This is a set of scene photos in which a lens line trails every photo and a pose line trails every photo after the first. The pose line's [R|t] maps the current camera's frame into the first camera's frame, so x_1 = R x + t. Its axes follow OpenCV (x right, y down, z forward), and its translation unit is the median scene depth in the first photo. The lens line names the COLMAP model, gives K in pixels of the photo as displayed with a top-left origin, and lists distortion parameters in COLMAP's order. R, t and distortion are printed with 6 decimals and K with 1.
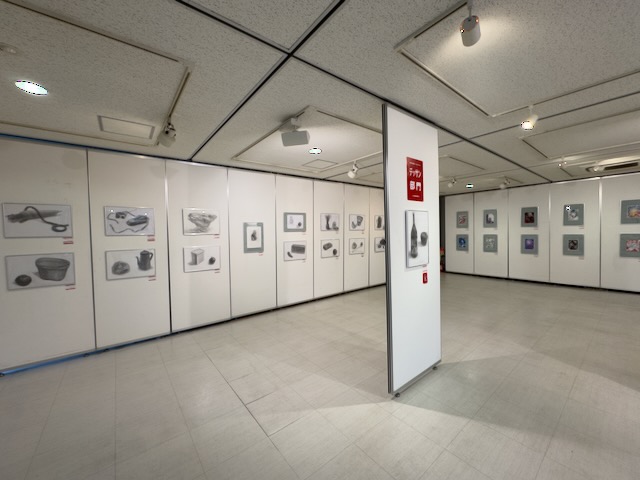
lens RADIAL K [[258.4, 0, 322.0], [0, 258.4, 240.8], [0, 0, 1]] dist [-0.000898, 0.000200]
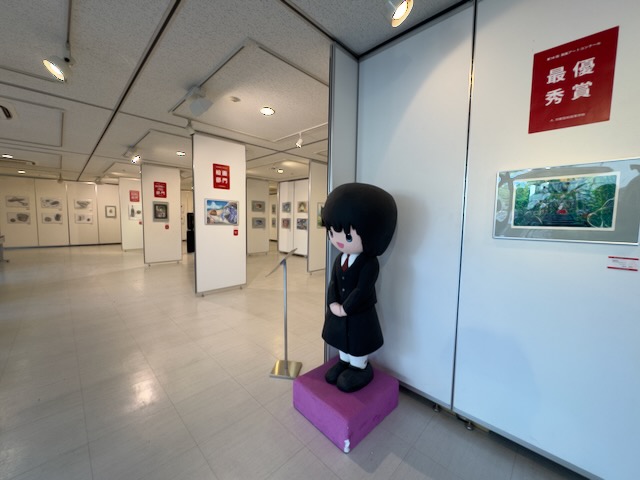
lens RADIAL K [[258.4, 0, 322.2], [0, 258.4, 239.5], [0, 0, 1]] dist [-0.000898, 0.000200]
pose [[0.992191, 0.032102, 0.120528, 1.856807], [-0.037640, 0.998324, 0.043959, 0.087372], [-0.118915, -0.048152, 0.991736, -2.160944]]
